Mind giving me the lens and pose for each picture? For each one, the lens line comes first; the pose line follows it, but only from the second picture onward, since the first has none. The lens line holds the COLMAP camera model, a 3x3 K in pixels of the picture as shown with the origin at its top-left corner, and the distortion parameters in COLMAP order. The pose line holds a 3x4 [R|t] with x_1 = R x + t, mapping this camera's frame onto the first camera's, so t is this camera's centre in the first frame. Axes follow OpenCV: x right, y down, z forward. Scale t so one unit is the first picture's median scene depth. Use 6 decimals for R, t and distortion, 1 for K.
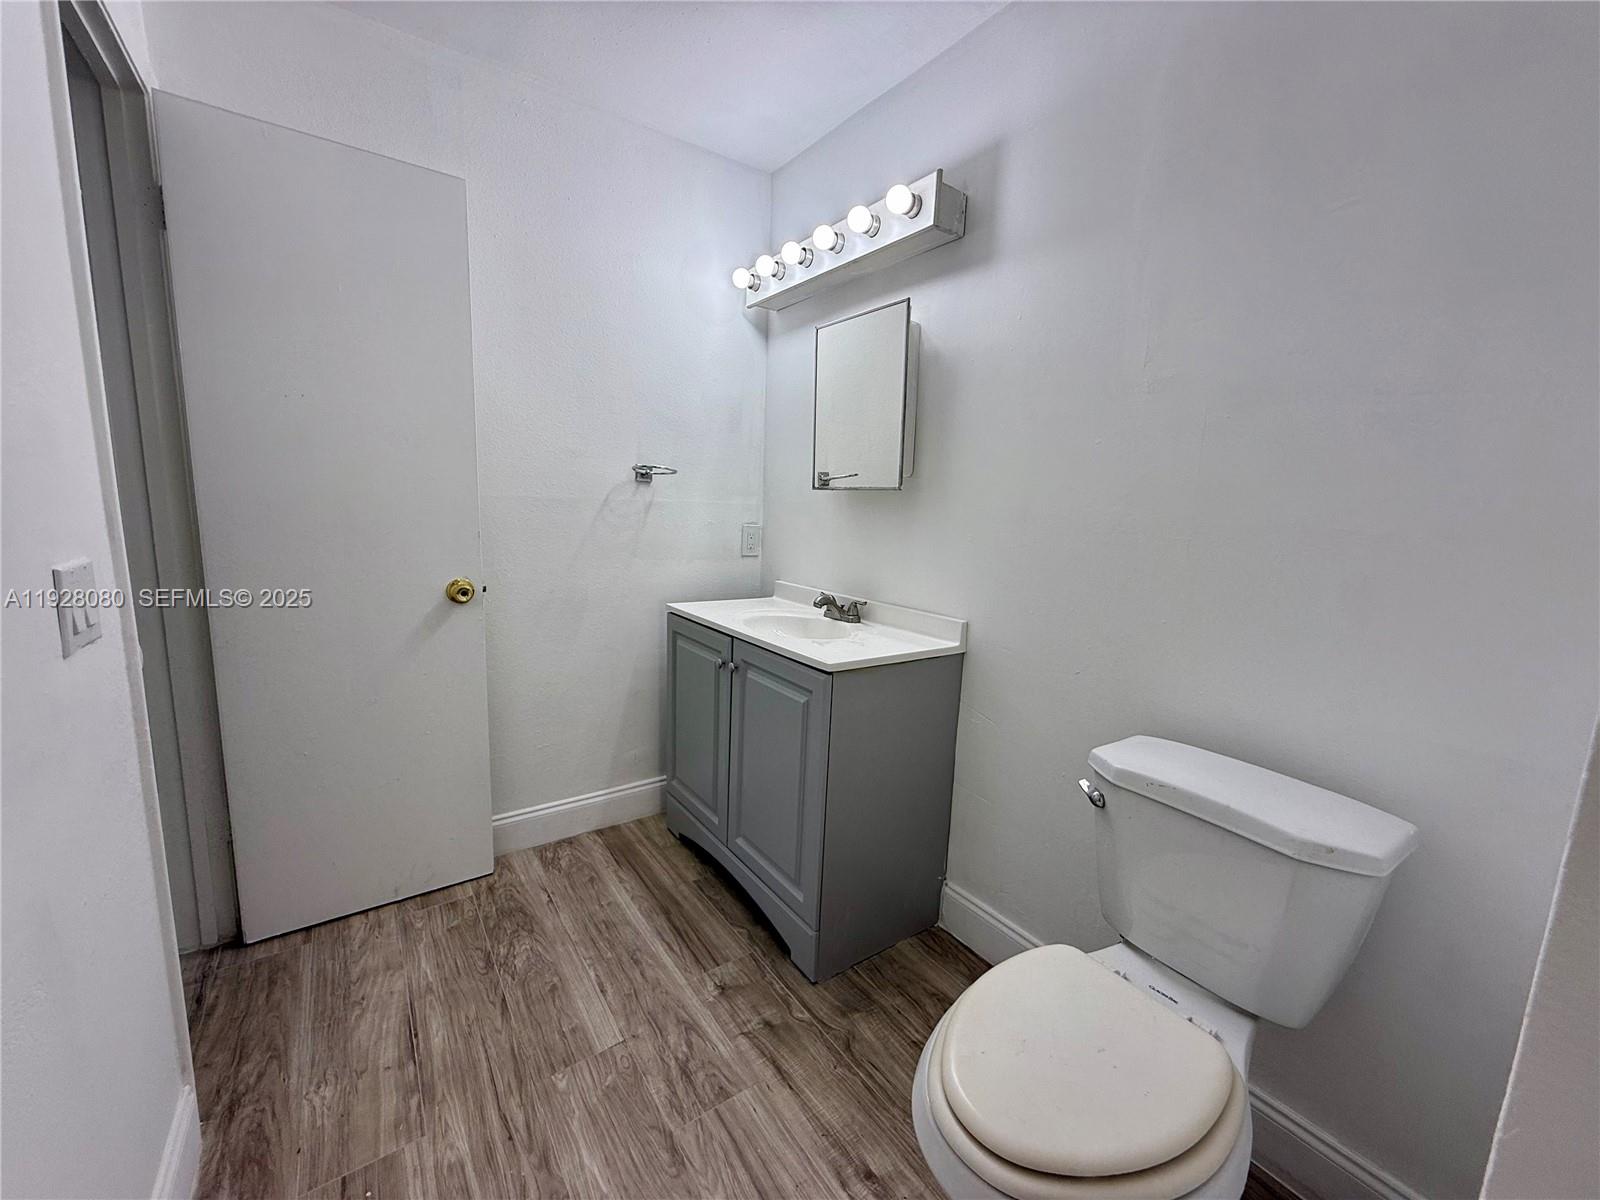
lens RADIAL K [[636.0, 0, 791.0], [0, 636.0, 600.5], [0, 0, 1]] dist [-0.000564, -0.000359]
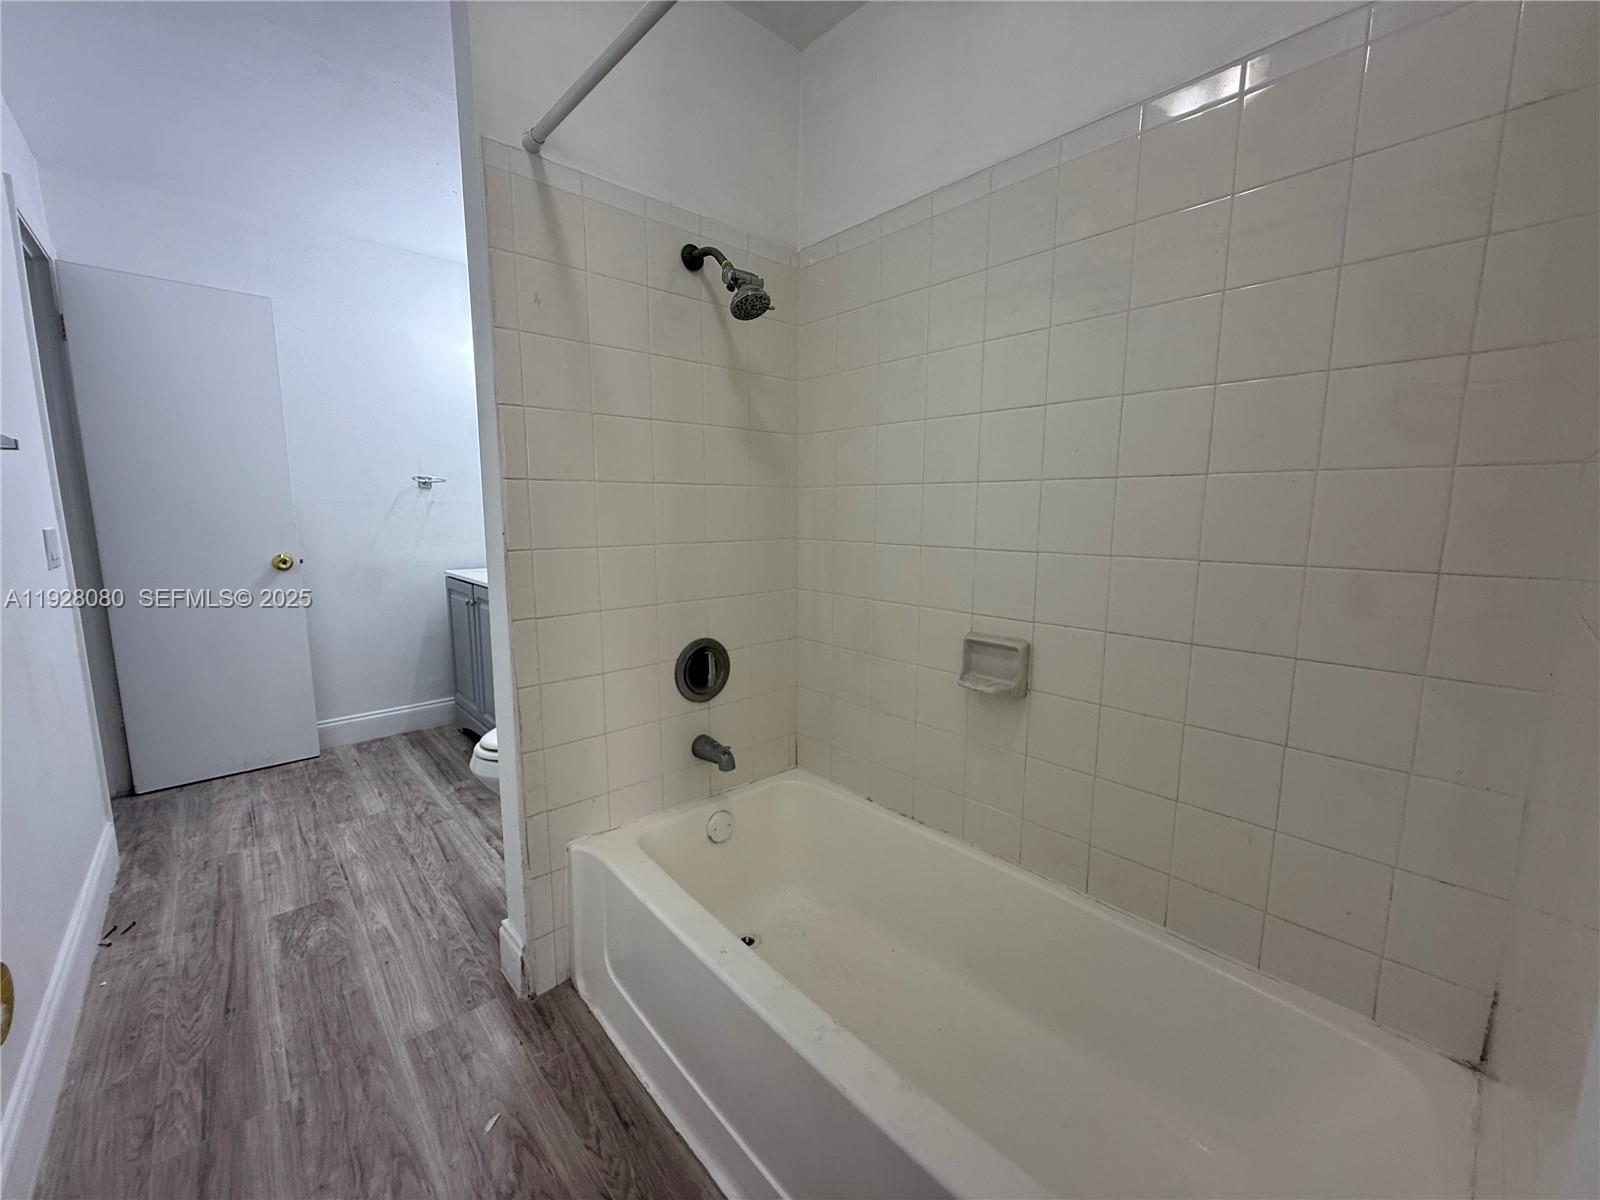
lens RADIAL K [[636.0, 0, 791.0], [0, 636.0, 600.5], [0, 0, 1]] dist [-0.000564, -0.000359]
pose [[0.991395, -0.050356, 0.120833, 0.549386], [0.051573, 0.998645, -0.006961, 0.165874], [-0.120319, 0.013133, 0.992648, -0.722551]]
